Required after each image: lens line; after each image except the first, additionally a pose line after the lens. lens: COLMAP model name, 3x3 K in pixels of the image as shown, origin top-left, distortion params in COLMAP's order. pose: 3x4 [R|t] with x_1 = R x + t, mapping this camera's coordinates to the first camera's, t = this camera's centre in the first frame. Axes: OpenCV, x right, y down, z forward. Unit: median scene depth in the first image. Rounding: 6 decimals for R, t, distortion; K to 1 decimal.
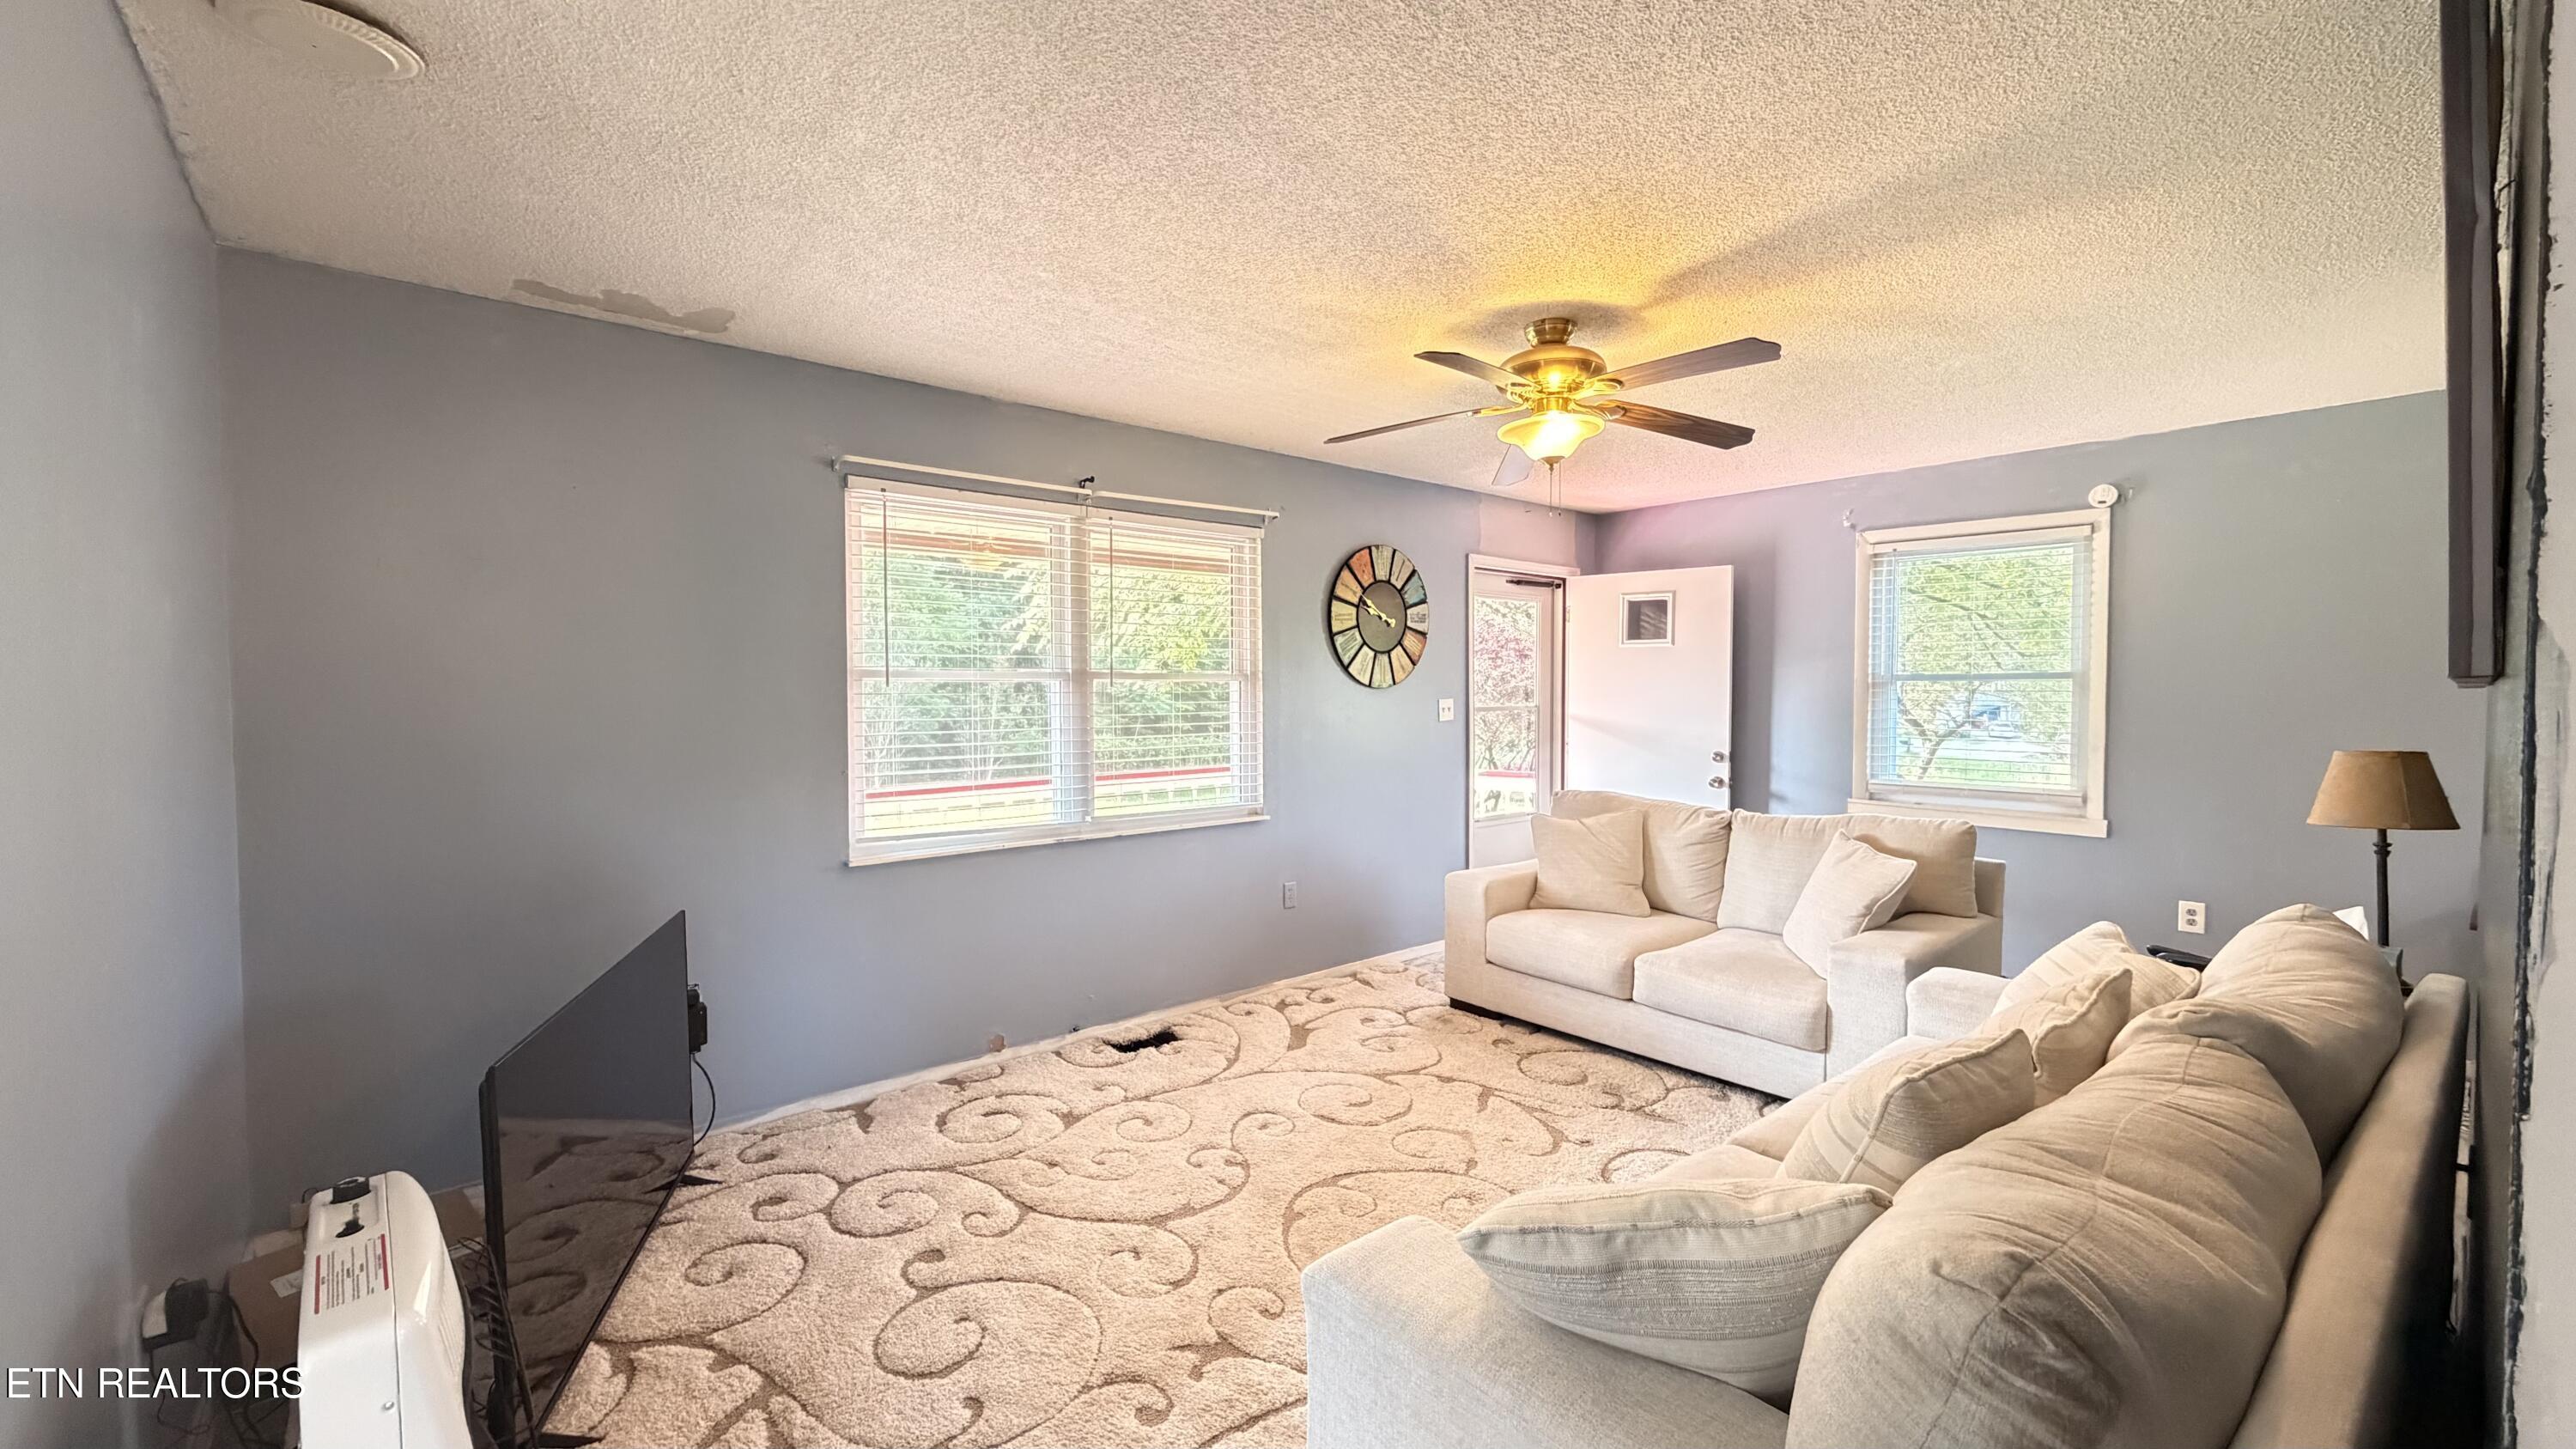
lens RADIAL K [[1018.9, 0, 1284.7], [0, 1018.9, 715.8], [0, 0, 1]] dist [0.000058, 0.000393]
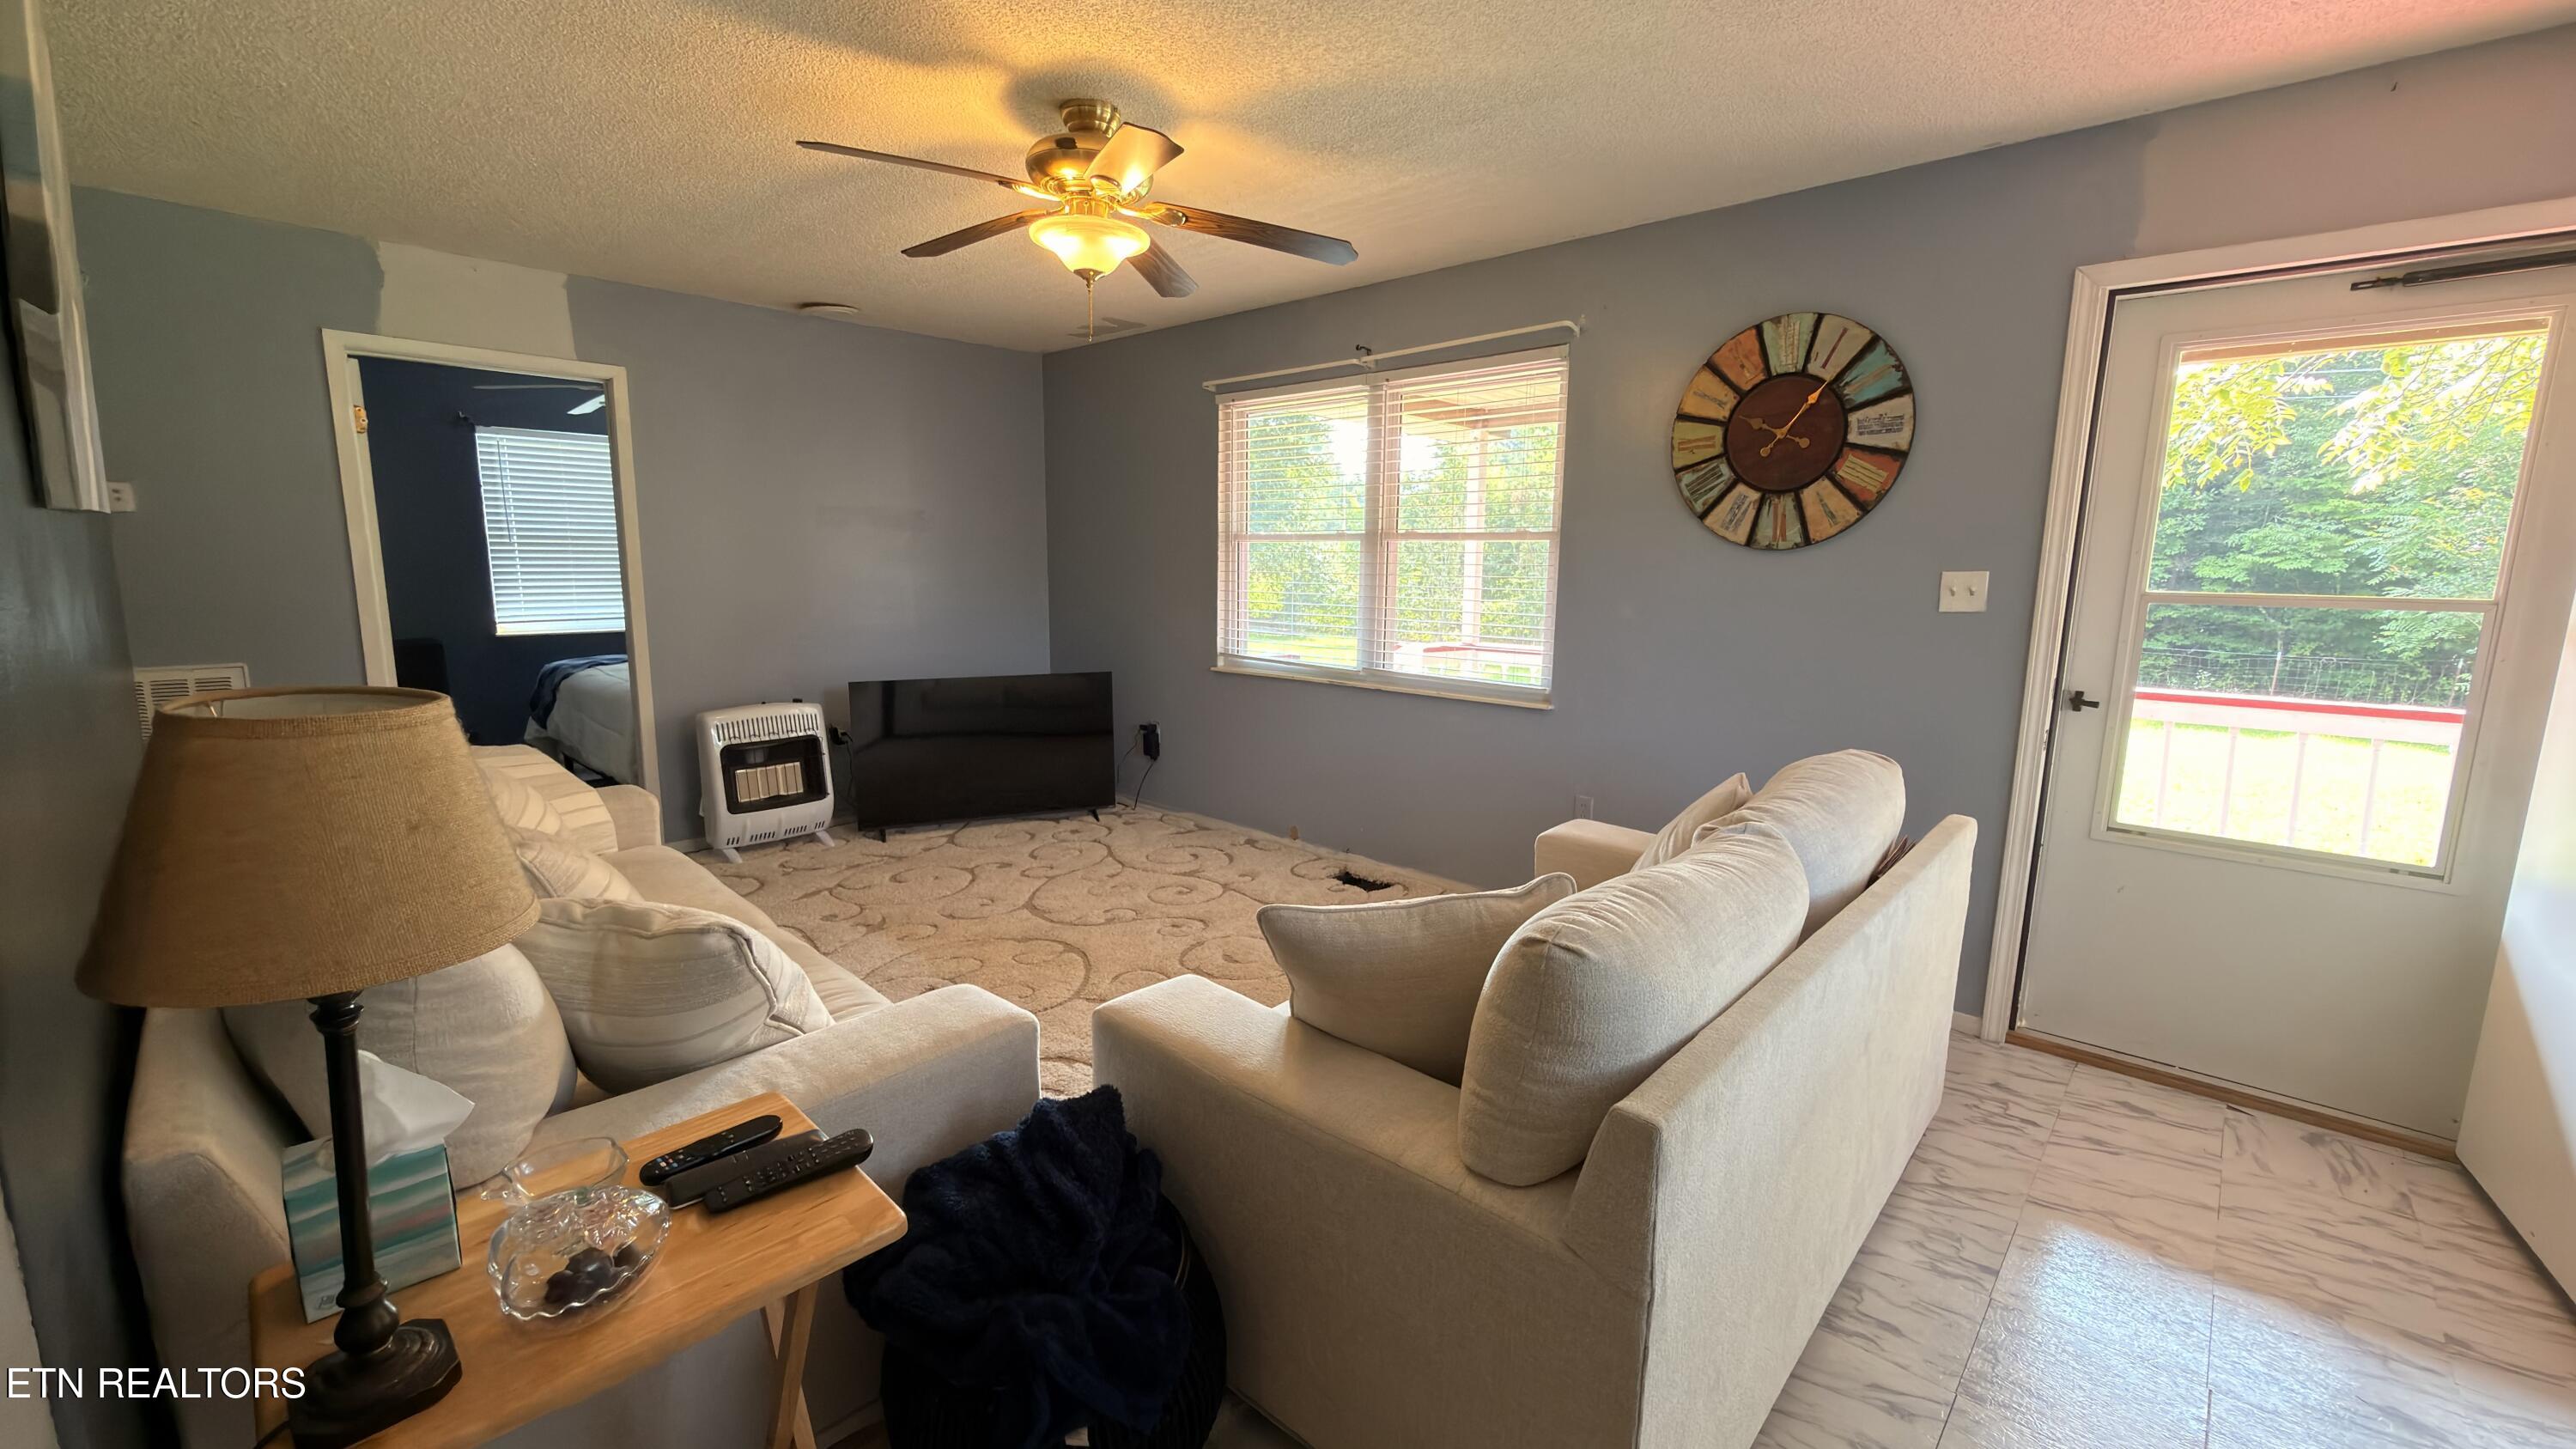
lens RADIAL K [[1018.9, 0, 1285.9], [0, 1018.9, 720.2], [0, 0, 1]] dist [0.000058, 0.000393]
pose [[0.113511, 0.156696, -0.981102, 0.784871], [-0.042447, 0.987348, 0.152783, -0.007148], [0.992630, 0.024302, 0.118726, 0.703828]]
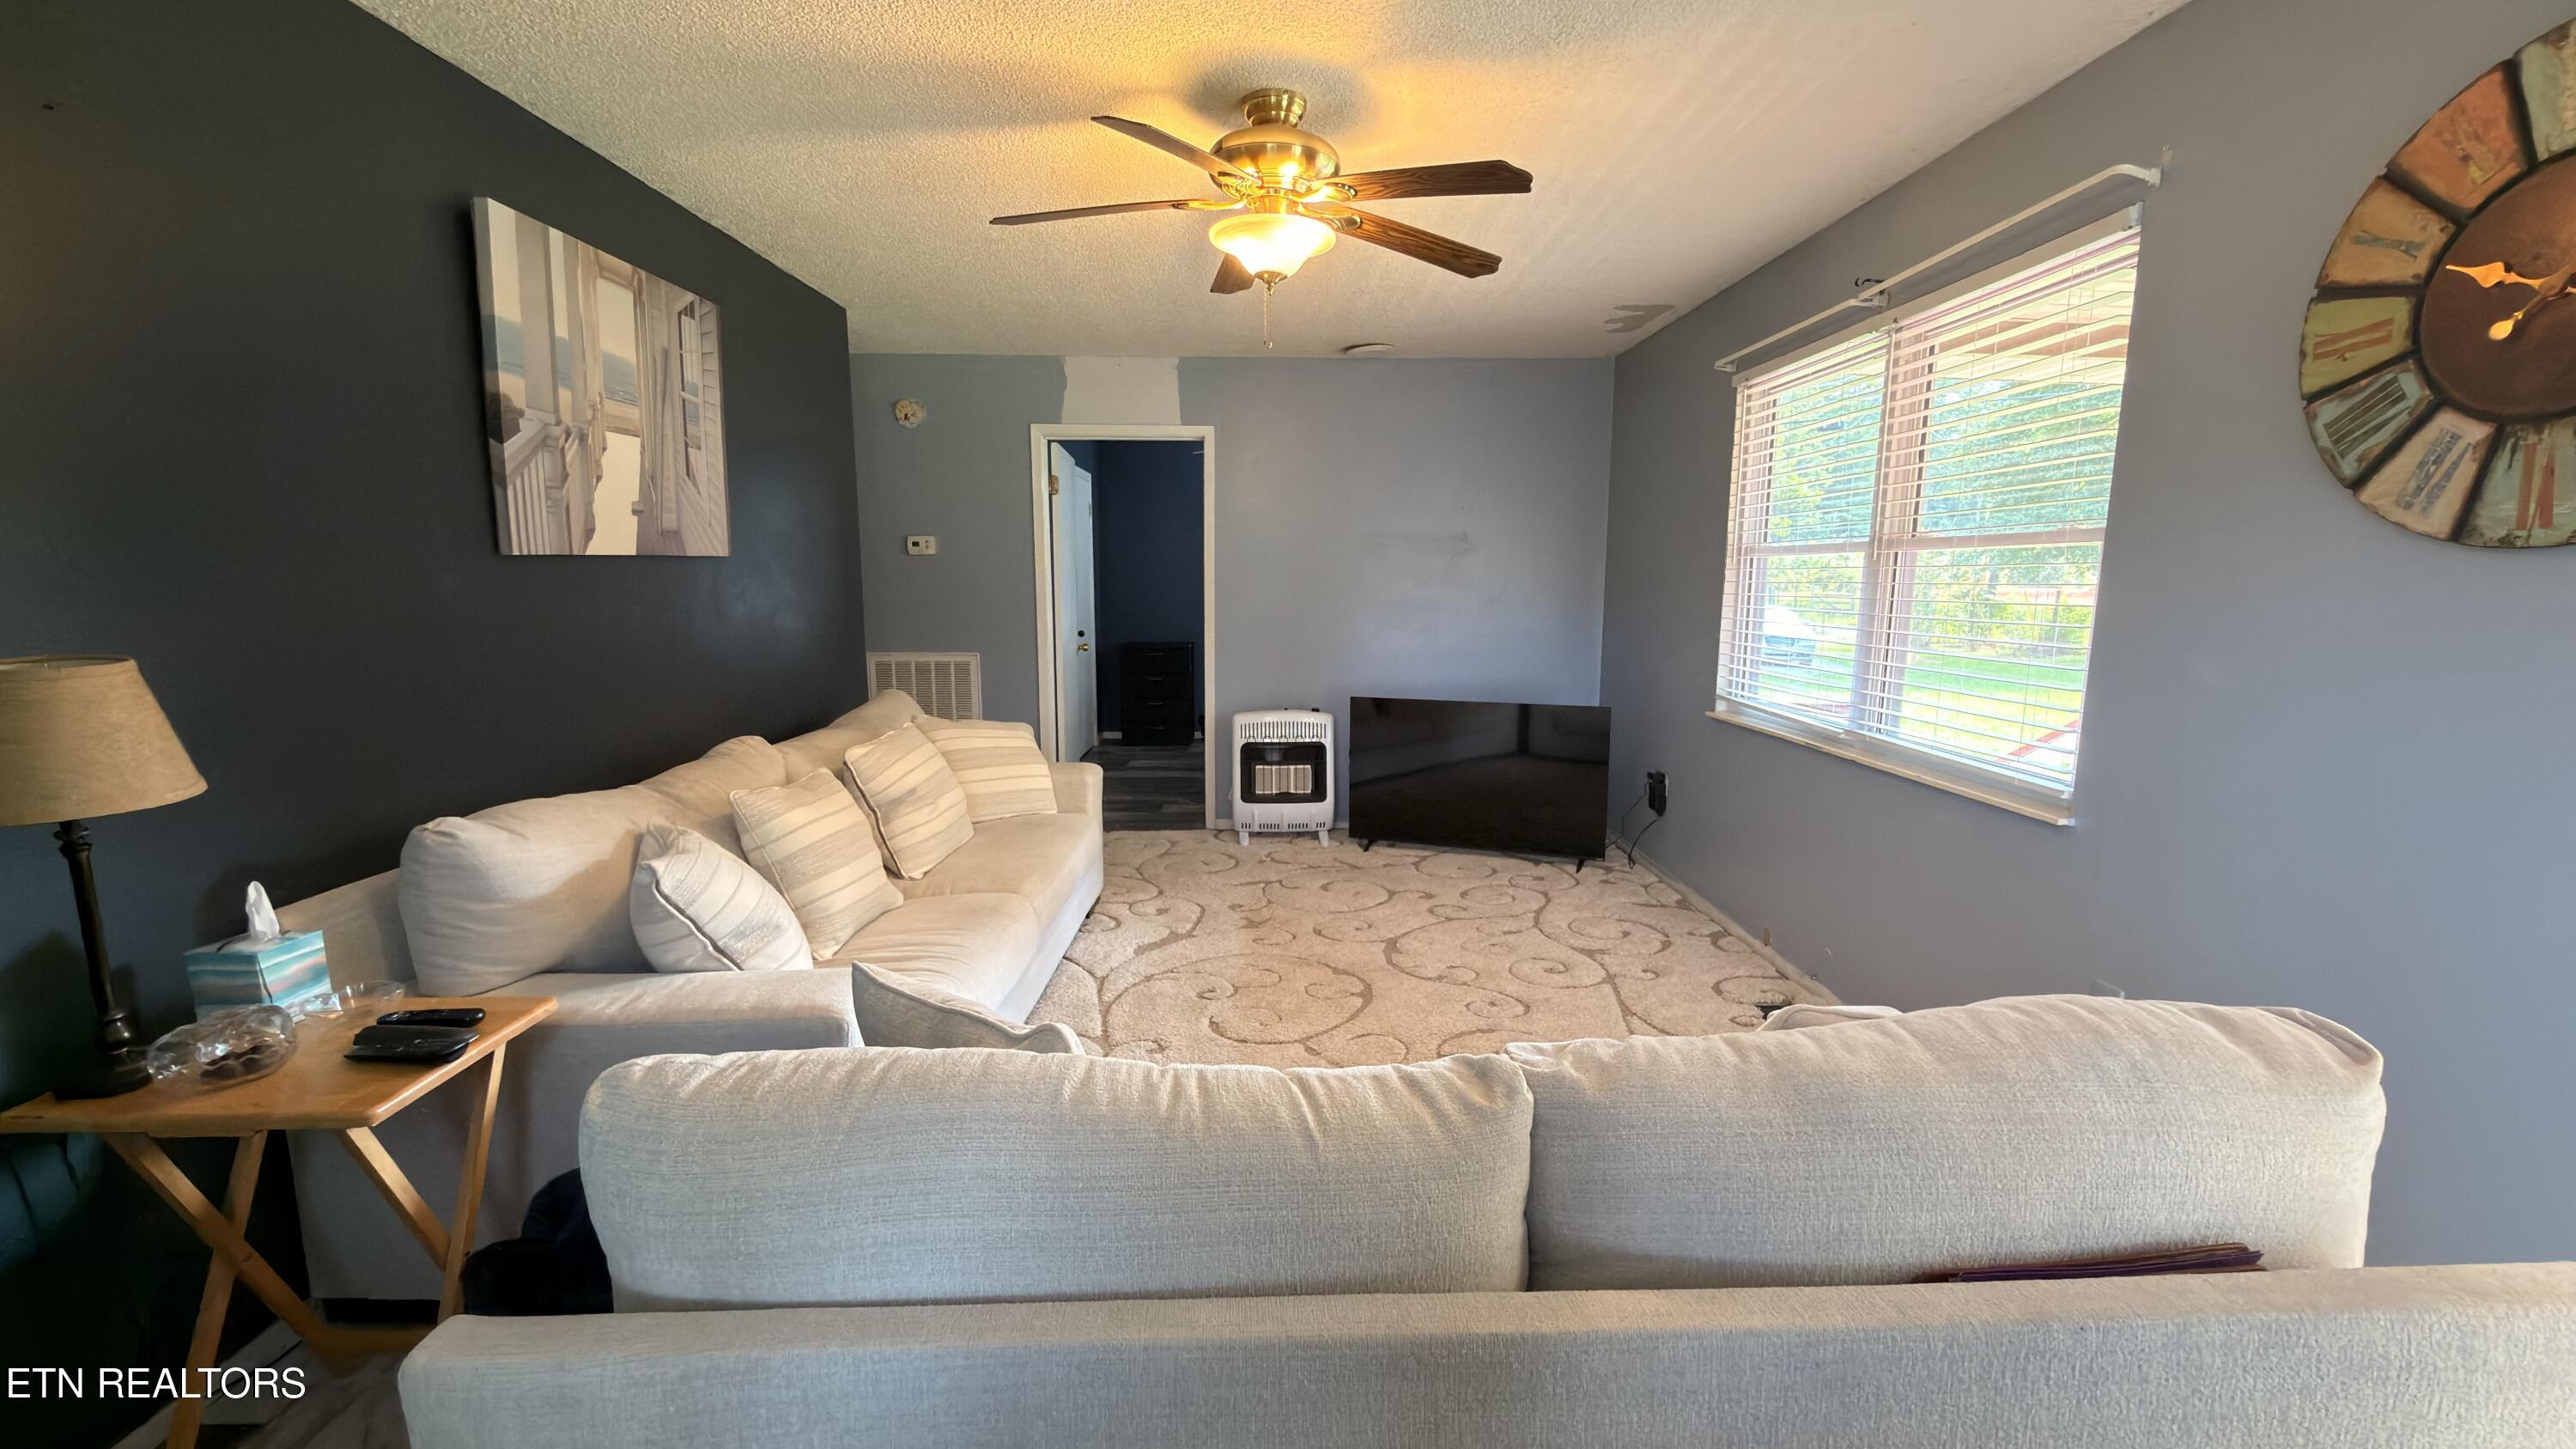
lens RADIAL K [[1018.9, 0, 1302.1], [0, 1018.9, 722.6], [0, 0, 1]] dist [0.000058, 0.000393]
pose [[-0.625363, 0.109173, -0.772659, 0.601526], [-0.026824, 0.986572, 0.161109, -0.017404], [0.779873, 0.121477, -0.614037, 1.028975]]
